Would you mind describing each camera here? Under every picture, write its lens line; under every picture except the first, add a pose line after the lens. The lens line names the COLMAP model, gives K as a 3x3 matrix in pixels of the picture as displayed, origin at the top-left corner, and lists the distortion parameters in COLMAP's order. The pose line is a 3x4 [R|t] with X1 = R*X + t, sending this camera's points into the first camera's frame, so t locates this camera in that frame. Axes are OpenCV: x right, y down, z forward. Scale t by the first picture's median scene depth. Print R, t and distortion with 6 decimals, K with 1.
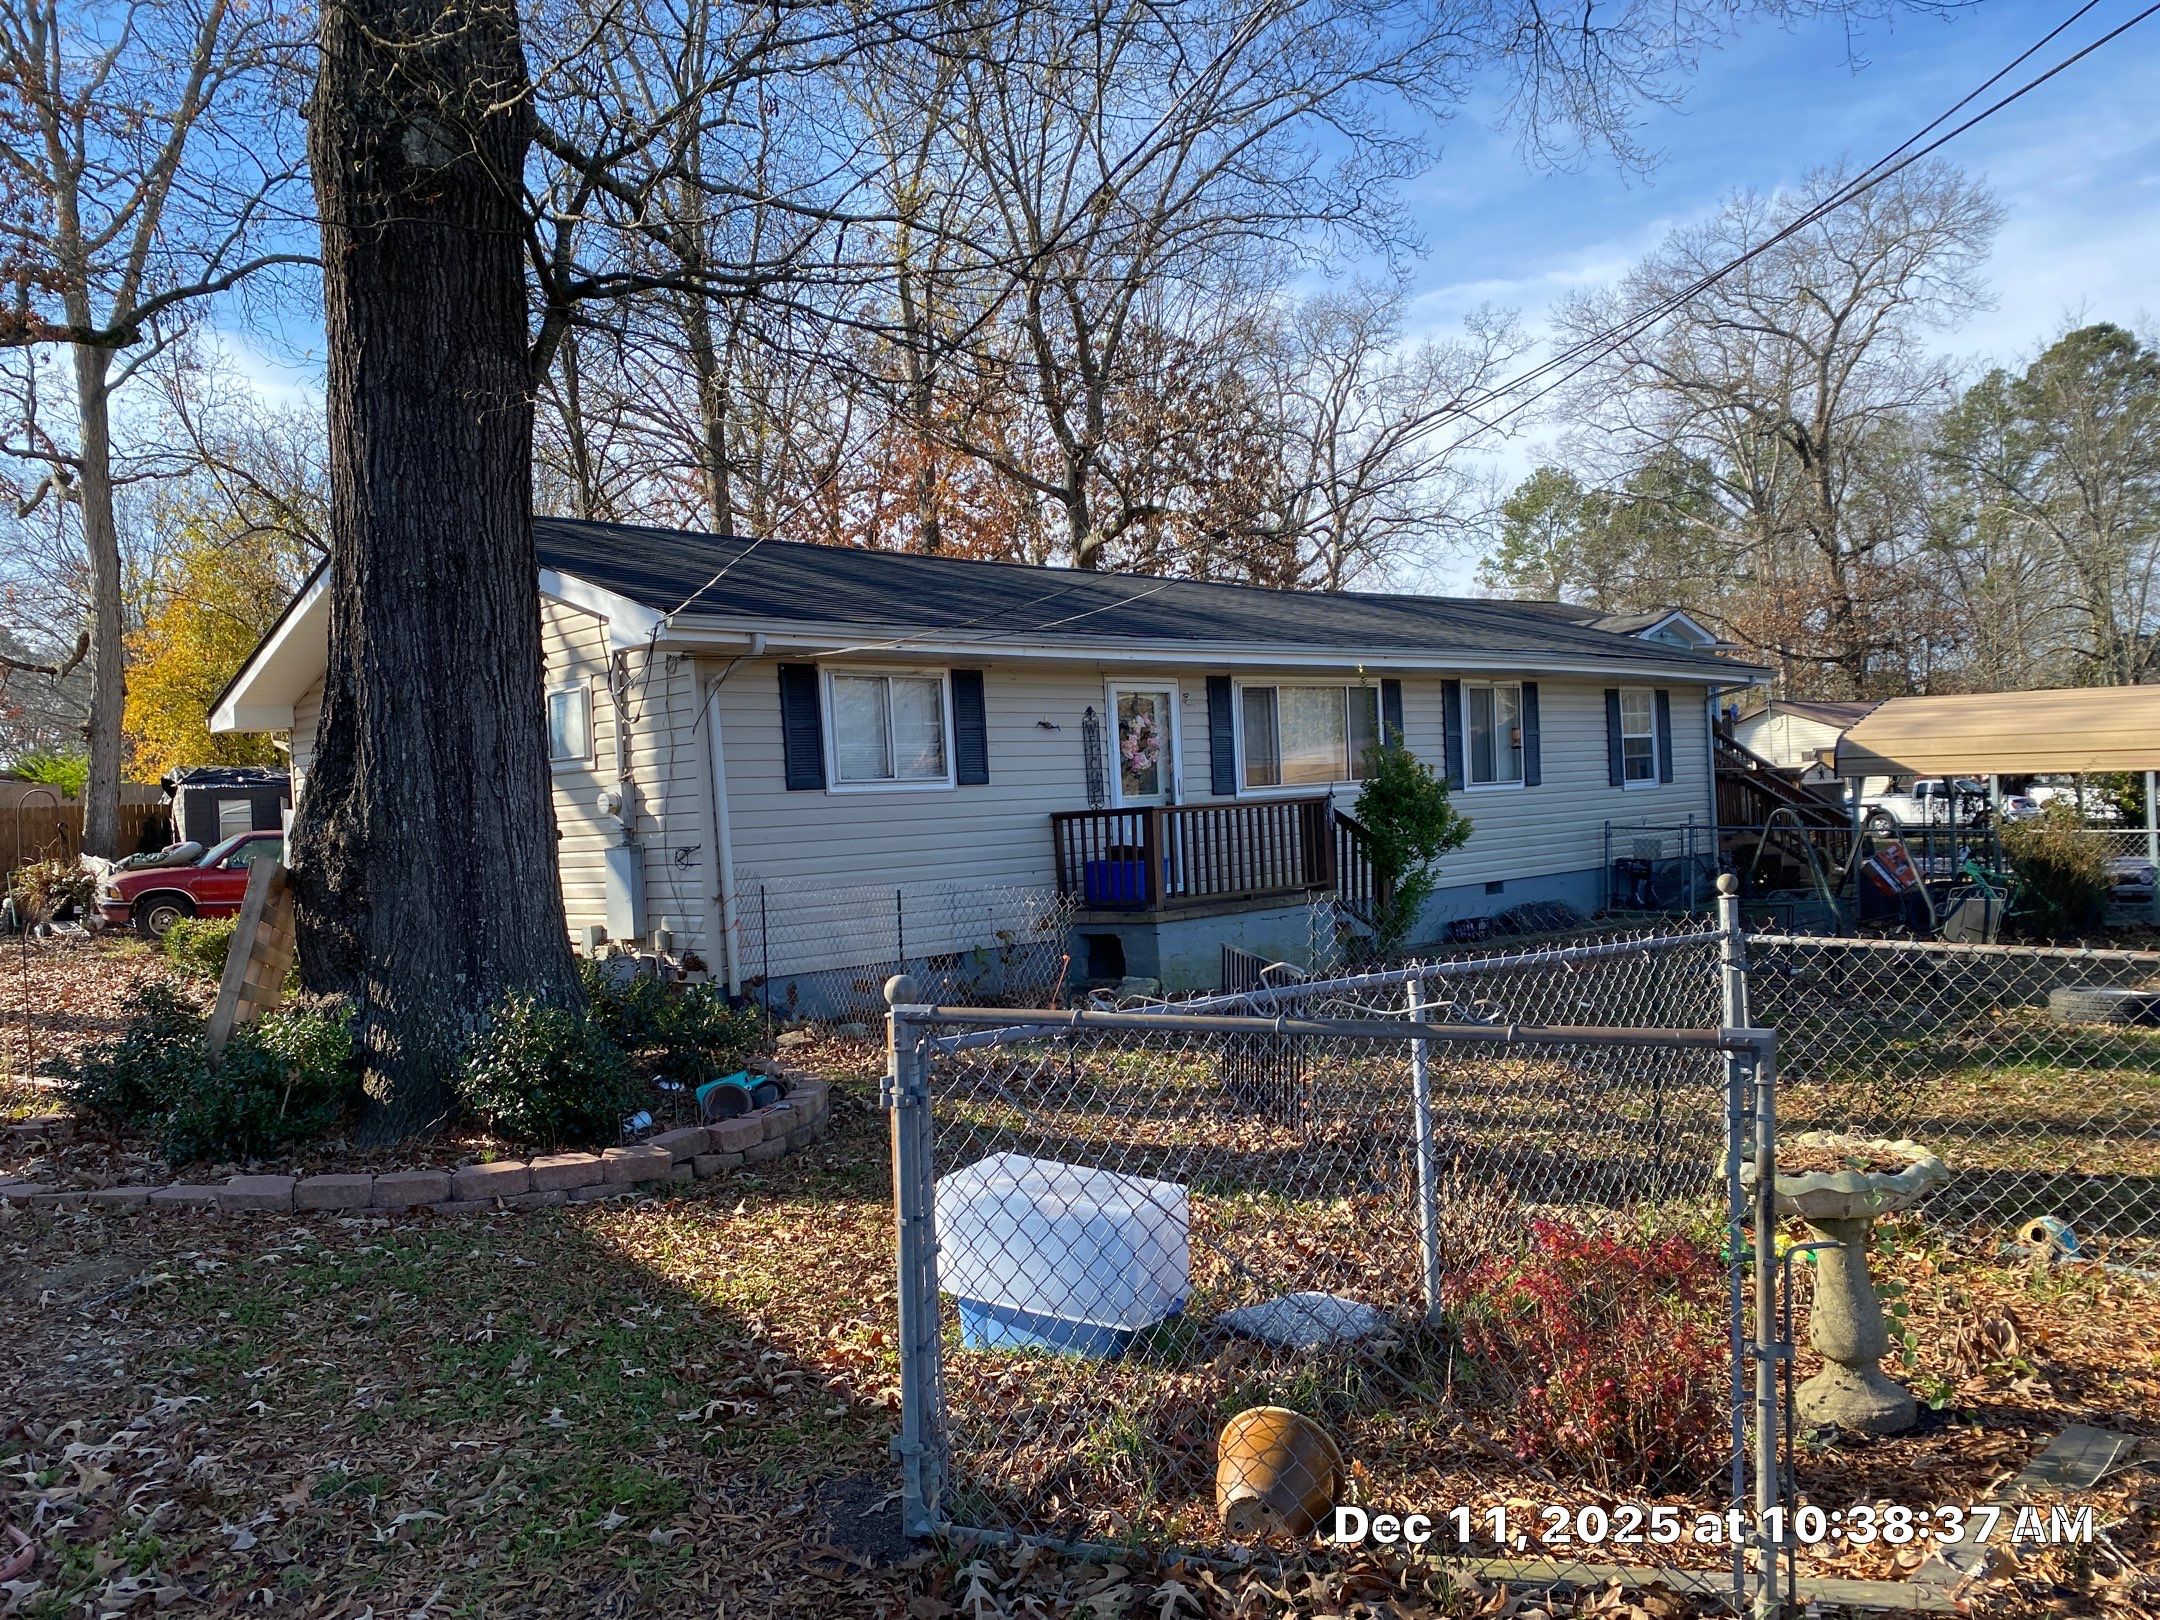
lens RADIAL K [[1437.8, 0, 1080.0], [0, 1437.8, 810.0], [0, 0, 1]] dist [0.057608, -0.085926]
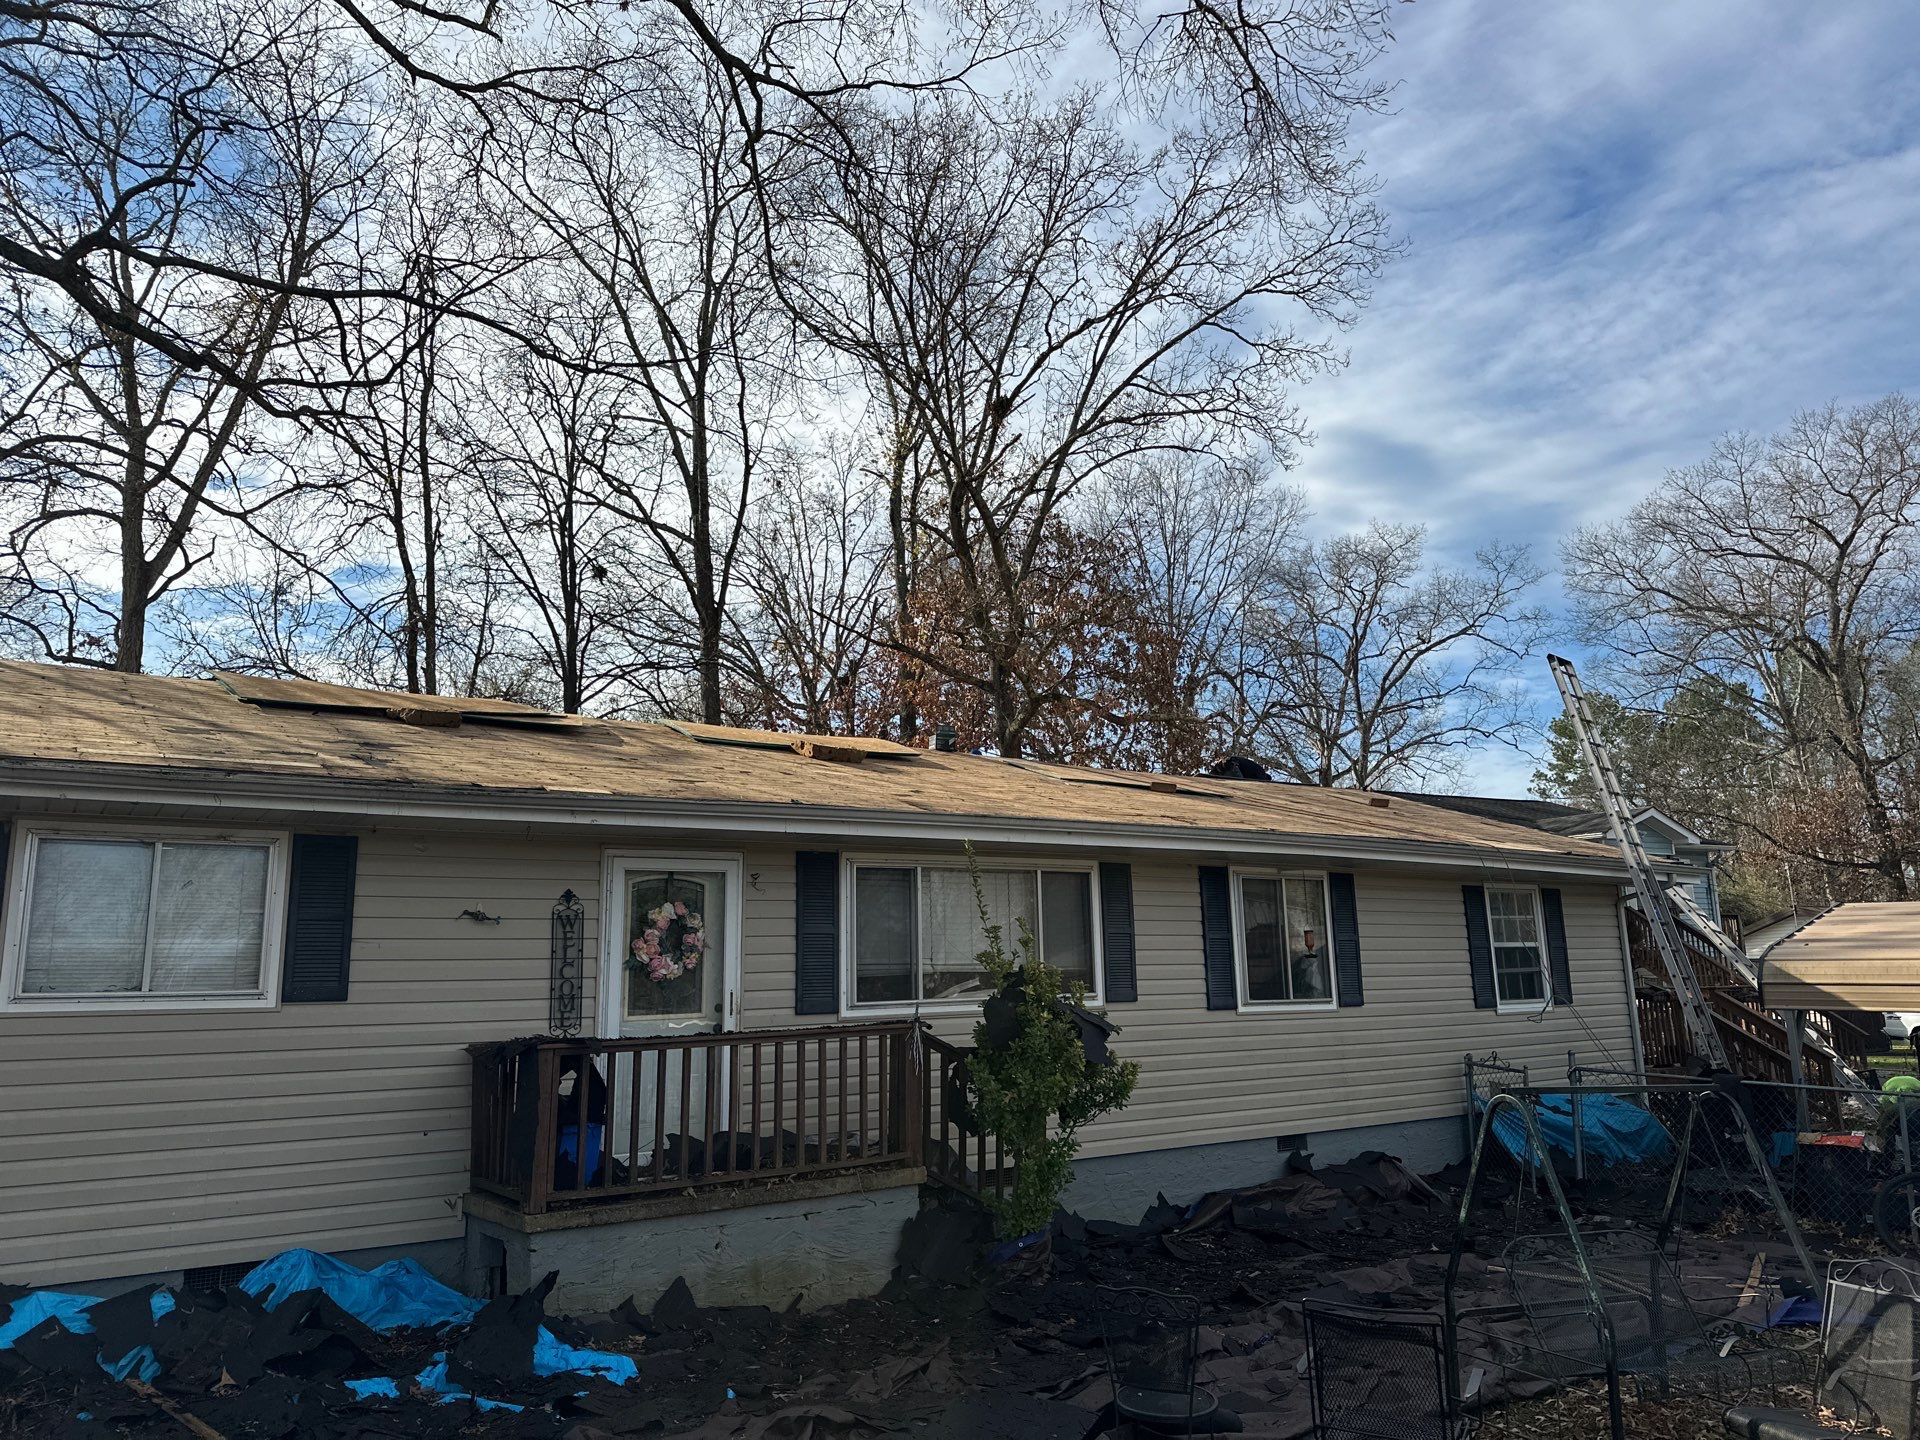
lens RADIAL K [[1278.0, 0, 960.0], [0, 1278.0, 720.0], [0, 0, 1]] dist [0.057608, -0.085926]
pose [[0.989424, -0.008855, -0.144785, 0.184205], [-0.022103, 0.977276, -0.210814, -0.014858], [0.143362, 0.211784, 0.966745, 0.245235]]
